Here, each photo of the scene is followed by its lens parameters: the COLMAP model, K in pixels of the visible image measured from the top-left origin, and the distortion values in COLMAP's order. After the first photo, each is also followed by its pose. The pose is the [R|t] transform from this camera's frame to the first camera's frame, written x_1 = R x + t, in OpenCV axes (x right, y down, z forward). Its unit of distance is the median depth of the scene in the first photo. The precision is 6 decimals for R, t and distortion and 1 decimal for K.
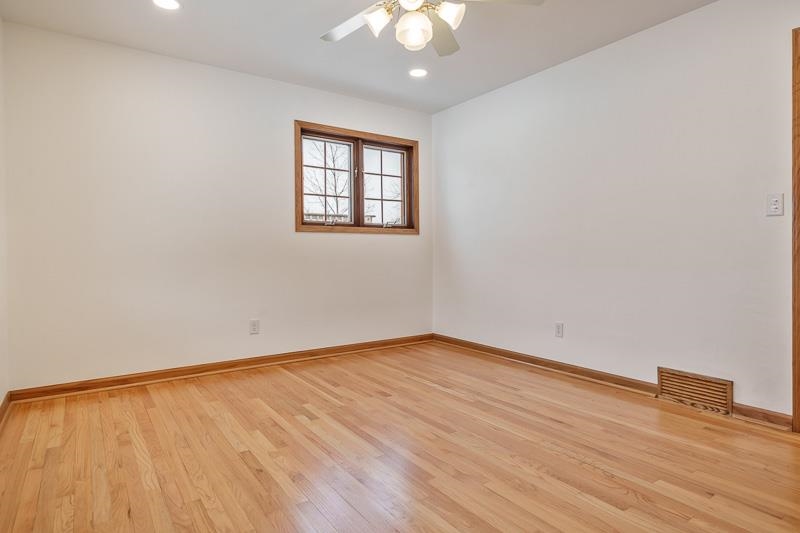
lens RADIAL K [[452.8, 0, 400.3], [0, 452.8, 258.4], [0, 0, 1]] dist [0.002979, 0.000506]
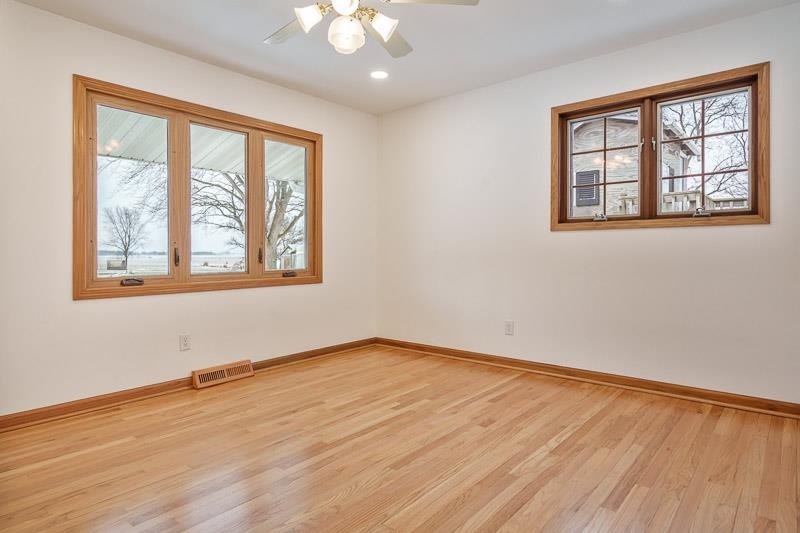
lens RADIAL K [[452.8, 0, 400.3], [0, 452.8, 258.4], [0, 0, 1]] dist [0.002979, 0.000506]
pose [[0.255732, 0.013329, -0.966656, 0.753397], [-0.003748, 0.999911, 0.012796, -0.021630], [0.966741, 0.000350, 0.255759, 0.630529]]
